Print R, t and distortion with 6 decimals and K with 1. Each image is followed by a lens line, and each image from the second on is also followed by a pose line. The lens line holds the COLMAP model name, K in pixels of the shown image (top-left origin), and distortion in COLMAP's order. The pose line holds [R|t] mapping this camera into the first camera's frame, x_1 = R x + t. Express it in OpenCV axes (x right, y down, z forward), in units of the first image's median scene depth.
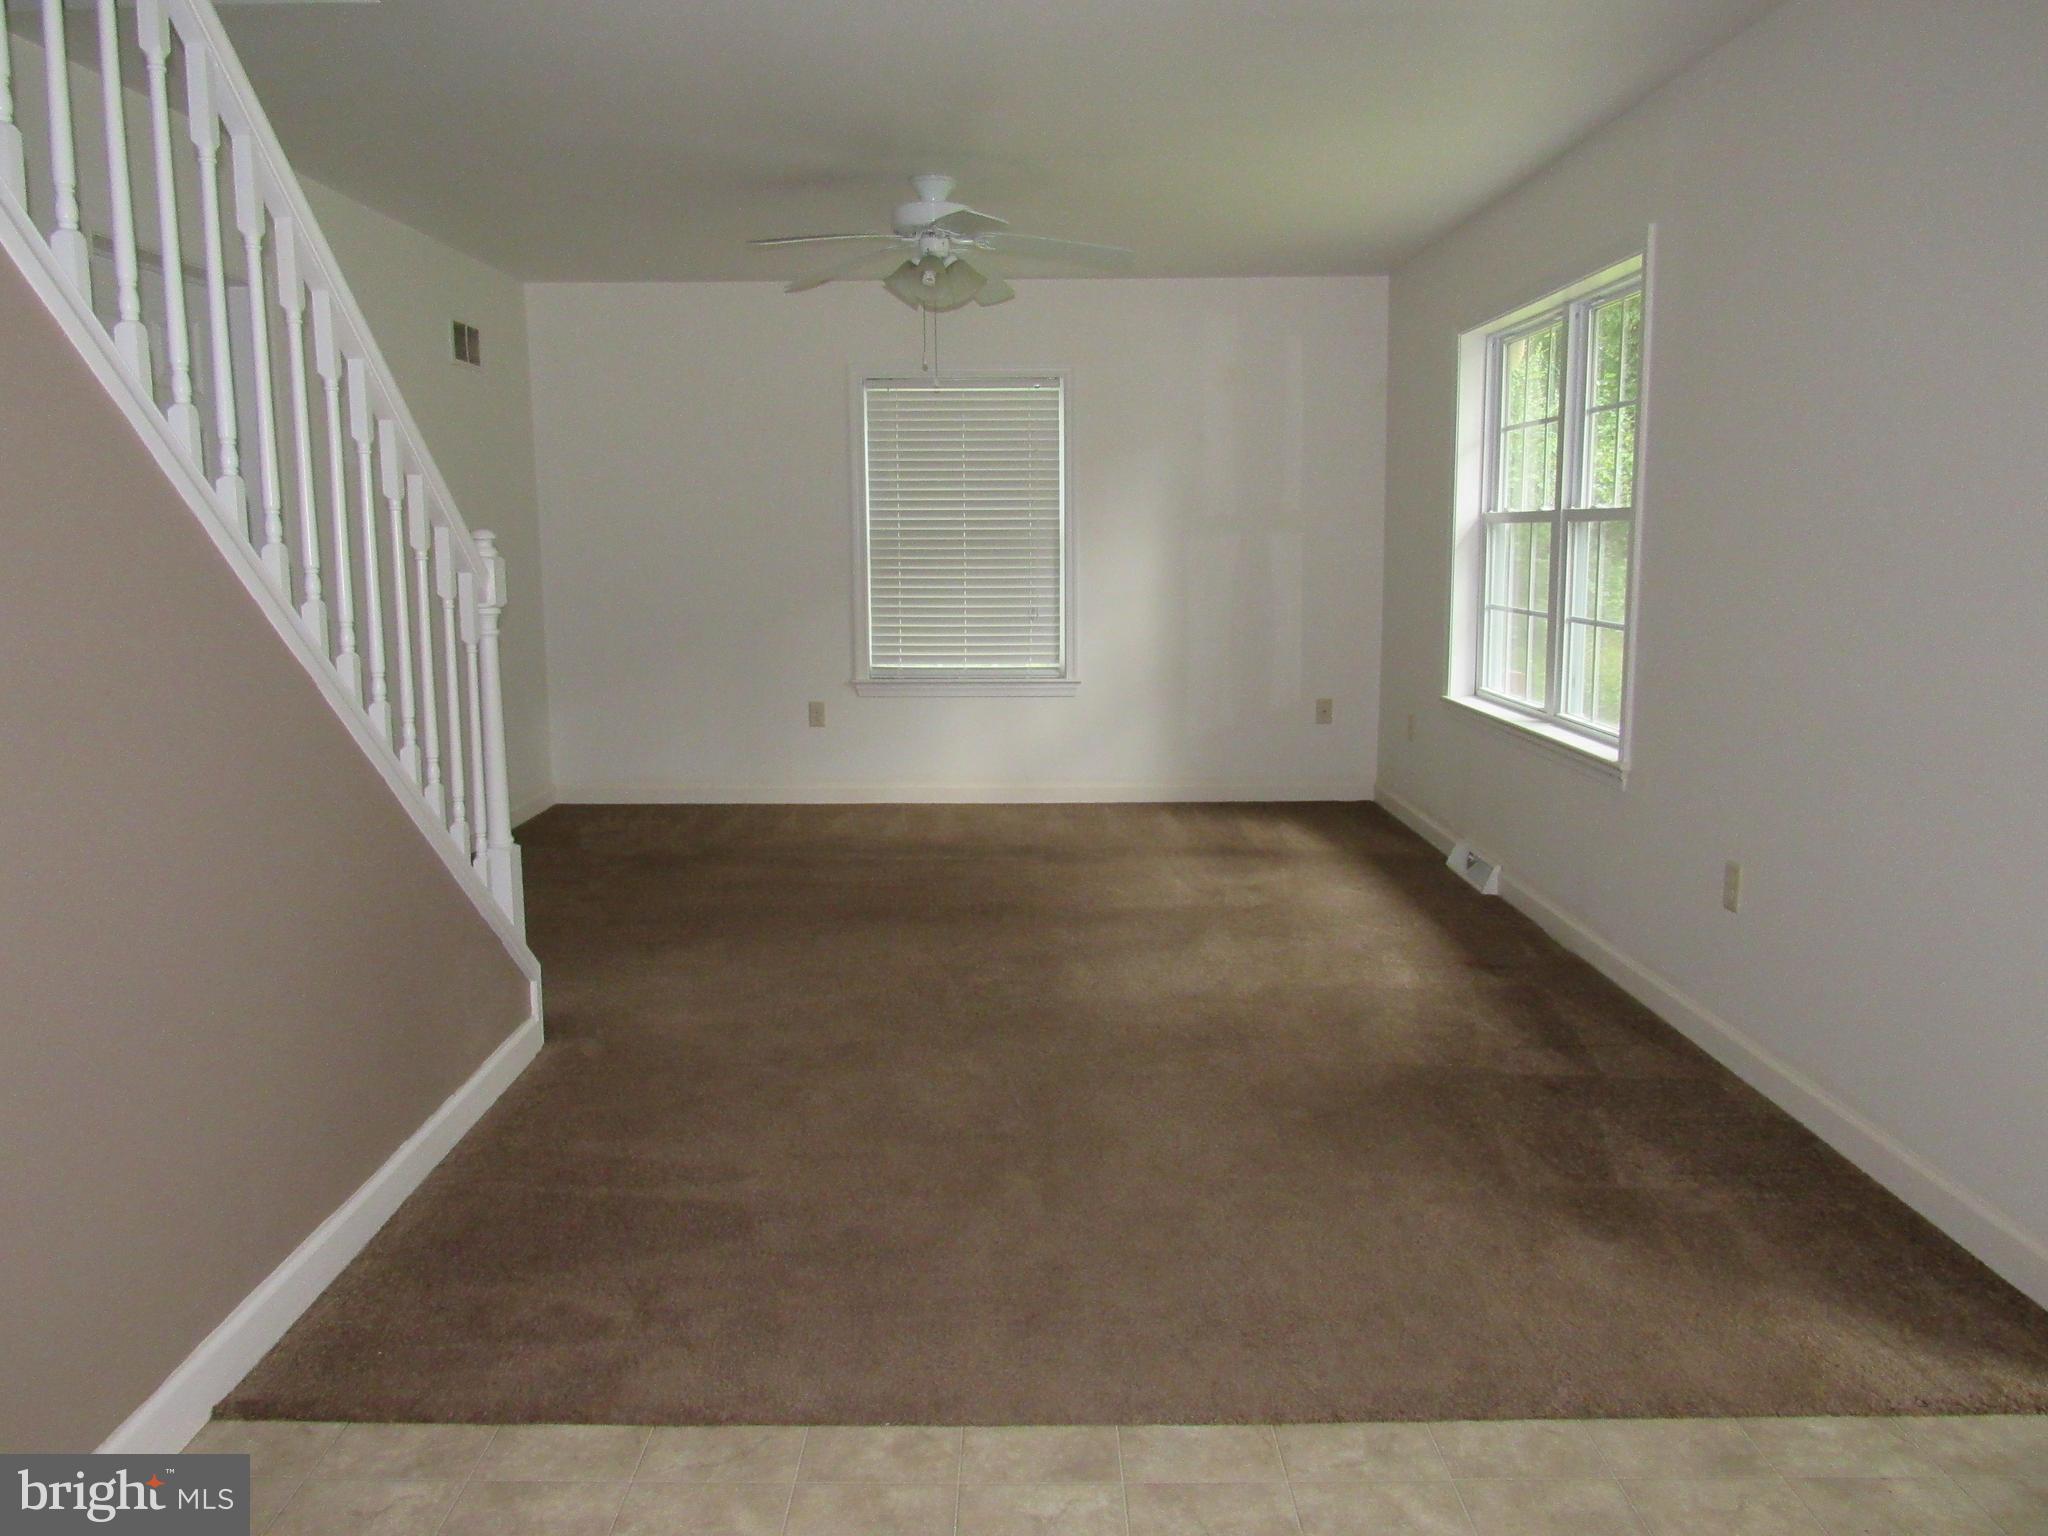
lens RADIAL K [[1531.4, 0, 1024.0], [0, 1531.4, 768.0], [0, 0, 1]] dist [-0.005731, 0.001251]
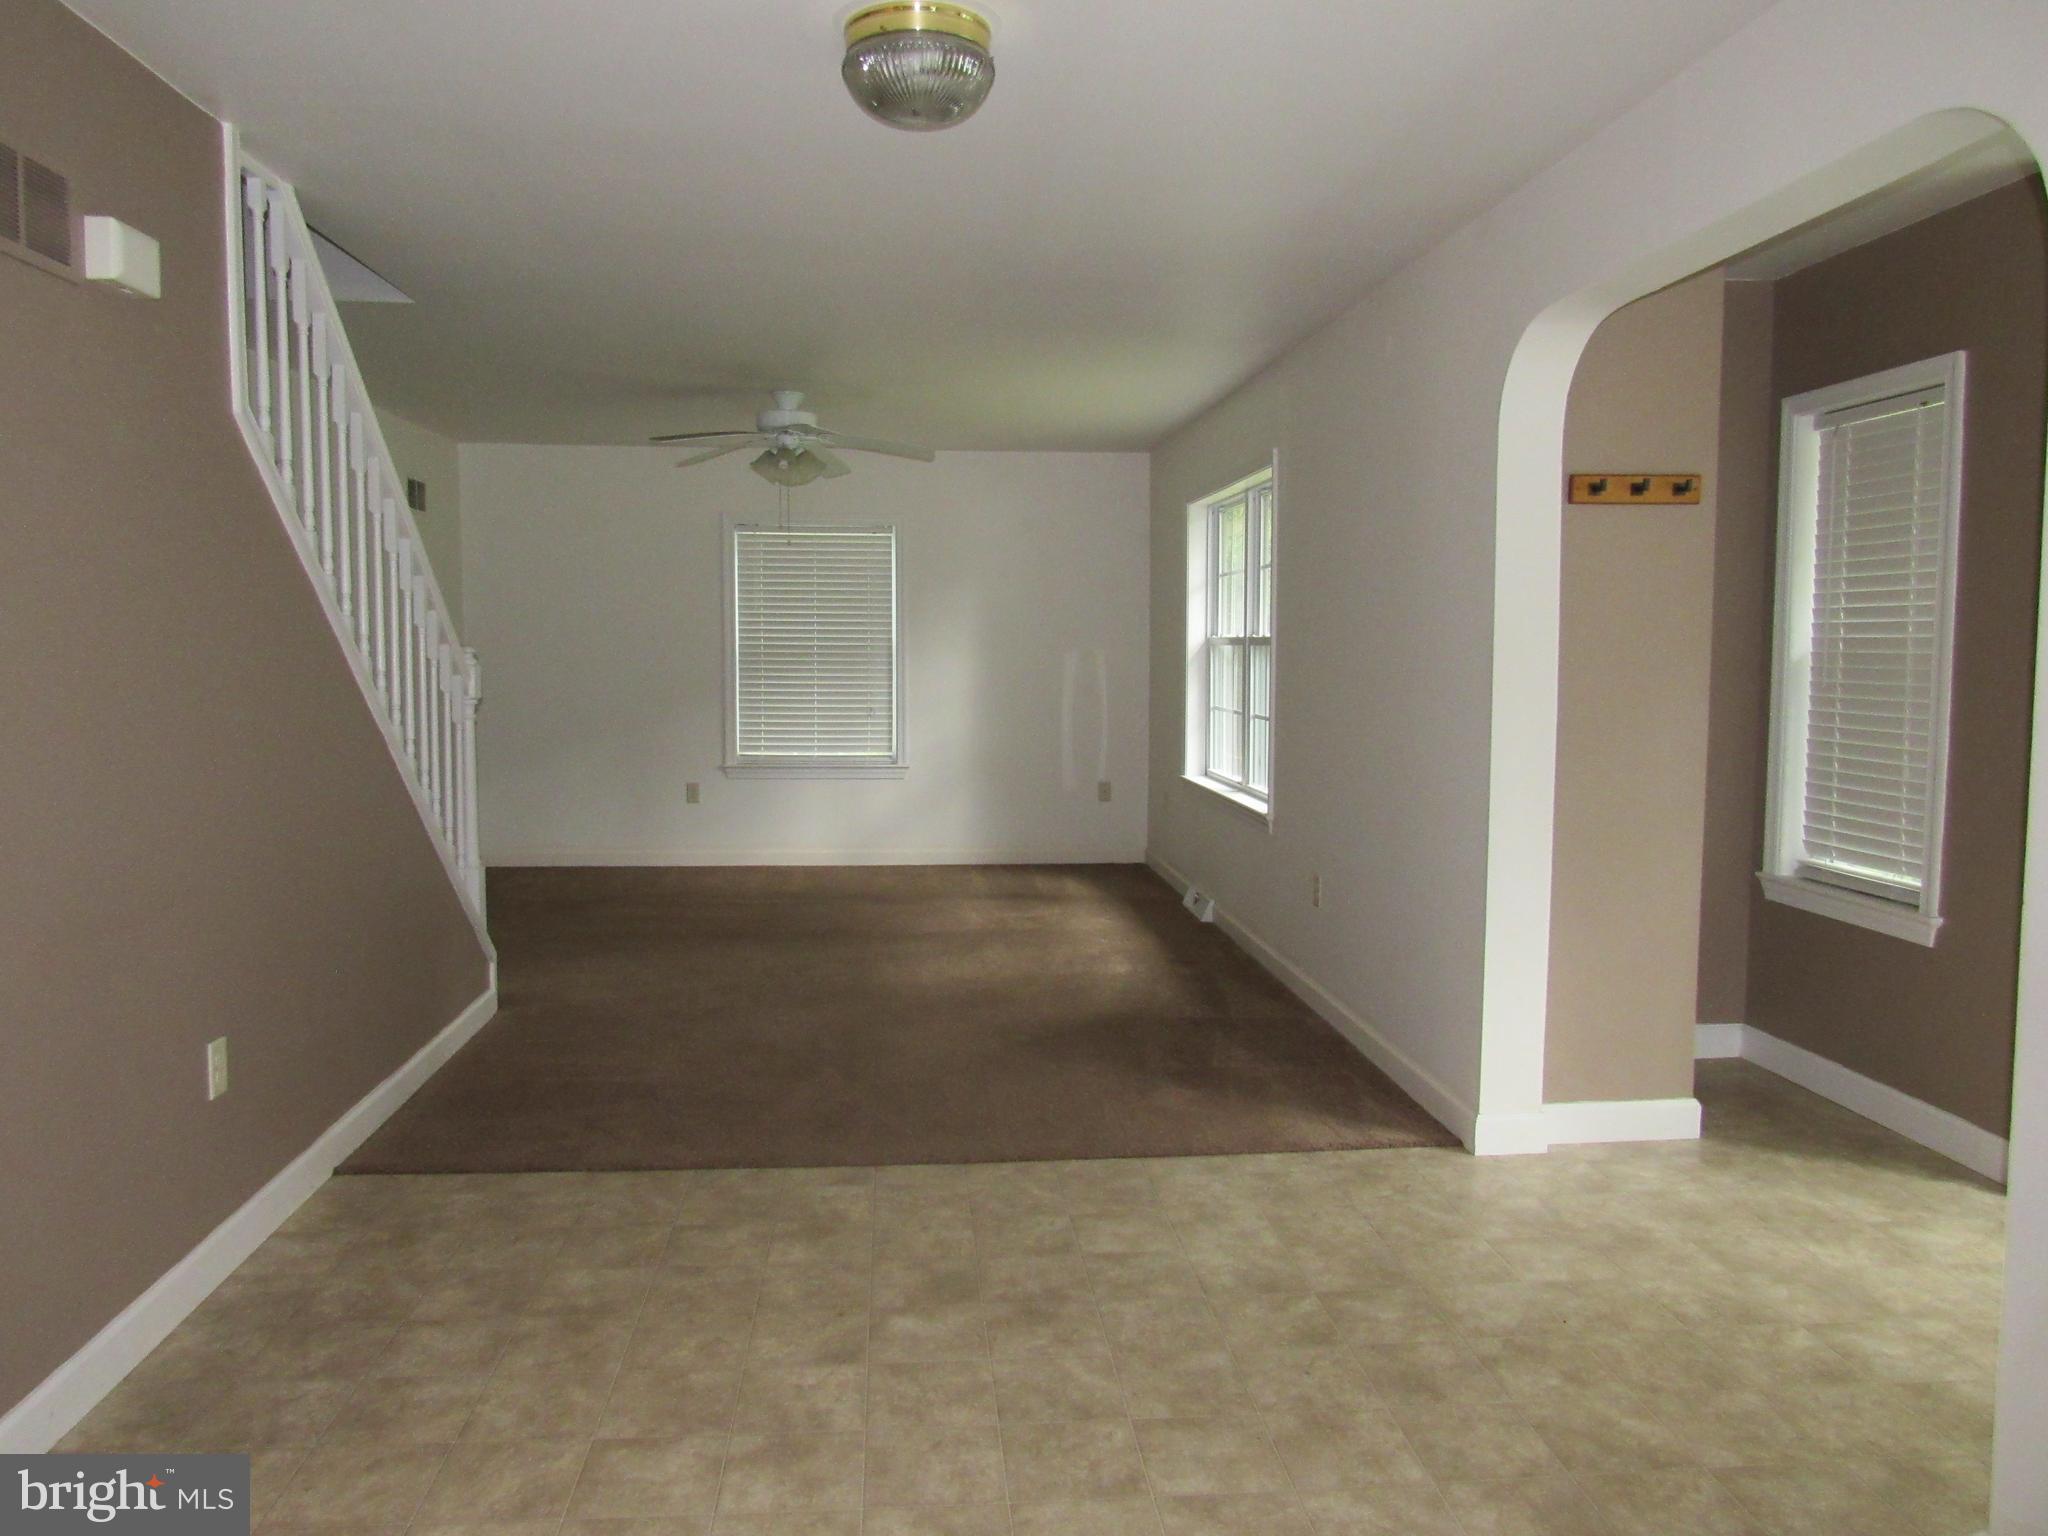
lens RADIAL K [[1462.3, 0, 1024.0], [0, 1462.3, 768.0], [0, 0, 1]] dist [-0.023500, 0.002533]
pose [[0.995726, 0.003546, 0.092283, 0.028983], [0.002678, 0.997733, -0.067237, 0.034920], [-0.092313, 0.067196, 0.993460, -0.265805]]
